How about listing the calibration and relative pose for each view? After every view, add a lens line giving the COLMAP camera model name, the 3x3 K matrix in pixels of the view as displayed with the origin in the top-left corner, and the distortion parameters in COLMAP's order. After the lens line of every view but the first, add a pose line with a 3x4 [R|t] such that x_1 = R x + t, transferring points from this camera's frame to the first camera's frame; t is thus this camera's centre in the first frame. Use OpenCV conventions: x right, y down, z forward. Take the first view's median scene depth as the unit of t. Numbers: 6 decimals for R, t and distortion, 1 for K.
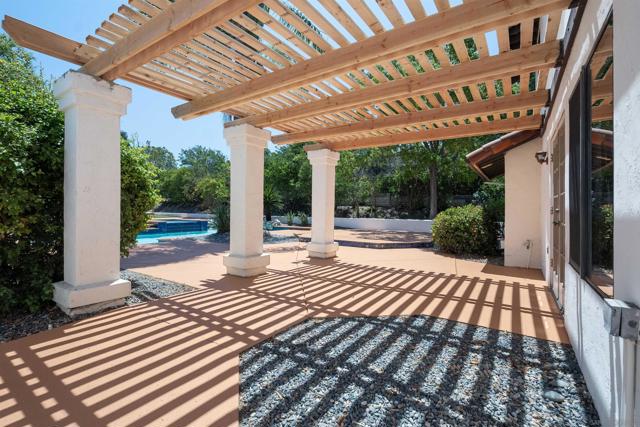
lens RADIAL K [[291.9, 0, 322.5], [0, 291.9, 213.1], [0, 0, 1]] dist [-0.003001, -0.000045]
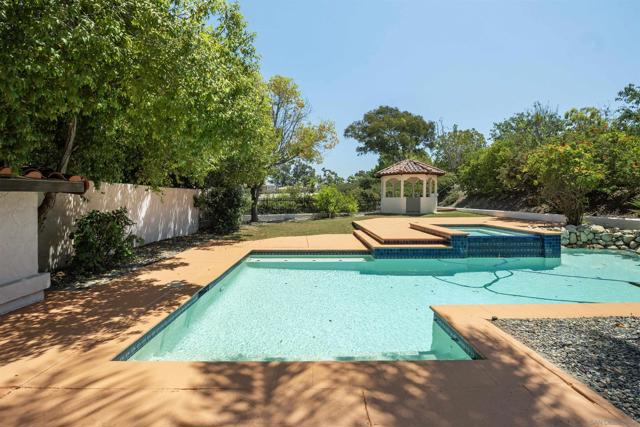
lens RADIAL K [[295.6, 0, 322.5], [0, 295.6, 209.6], [0, 0, 1]] dist [-0.013570, 0.000207]
pose [[0.564096, 0.017746, -0.825519, -0.134043], [-0.000178, 0.999772, 0.021370, -0.012649], [0.825709, -0.011907, 0.563970, 0.263032]]
